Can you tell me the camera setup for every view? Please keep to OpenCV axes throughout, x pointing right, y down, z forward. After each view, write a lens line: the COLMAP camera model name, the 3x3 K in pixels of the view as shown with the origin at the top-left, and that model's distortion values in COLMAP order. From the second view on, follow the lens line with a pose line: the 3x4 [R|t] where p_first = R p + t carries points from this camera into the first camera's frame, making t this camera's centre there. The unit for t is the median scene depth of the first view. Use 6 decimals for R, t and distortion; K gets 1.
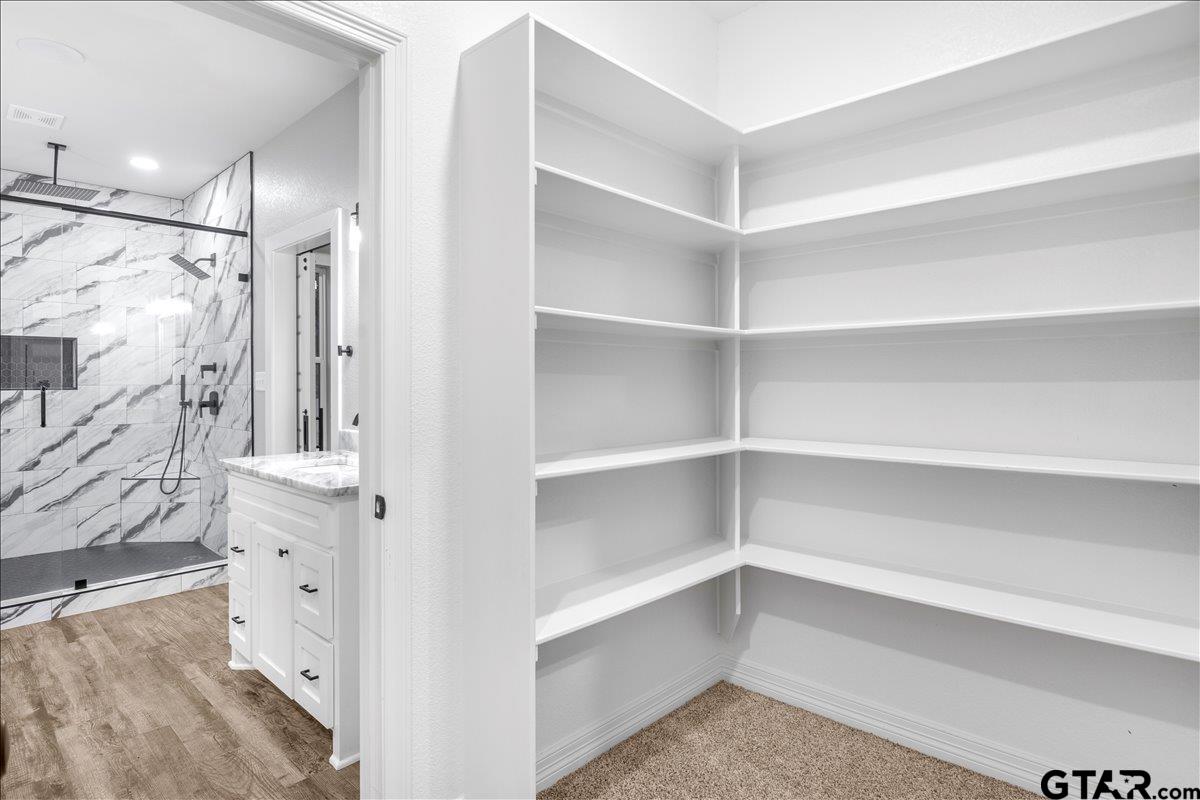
lens RADIAL K [[619.9, 0, 597.3], [0, 619.9, 379.8], [0, 0, 1]] dist [-0.011445, -0.001999]
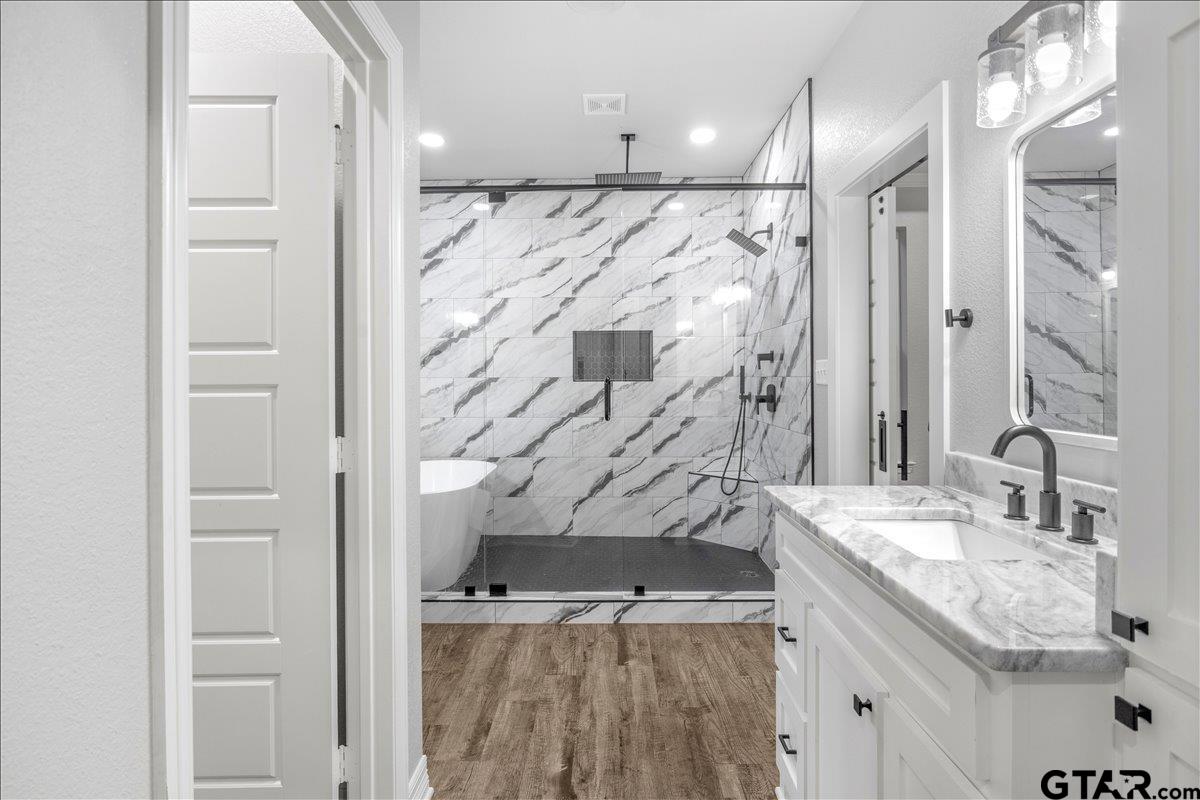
lens RADIAL K [[619.9, 0, 597.3], [0, 619.9, 379.8], [0, 0, 1]] dist [-0.011445, -0.001999]
pose [[0.661490, 0.004767, -0.749939, -0.138495], [0.004297, 0.999939, 0.010147, 0.002832], [0.749942, -0.009935, 0.661430, 0.254451]]
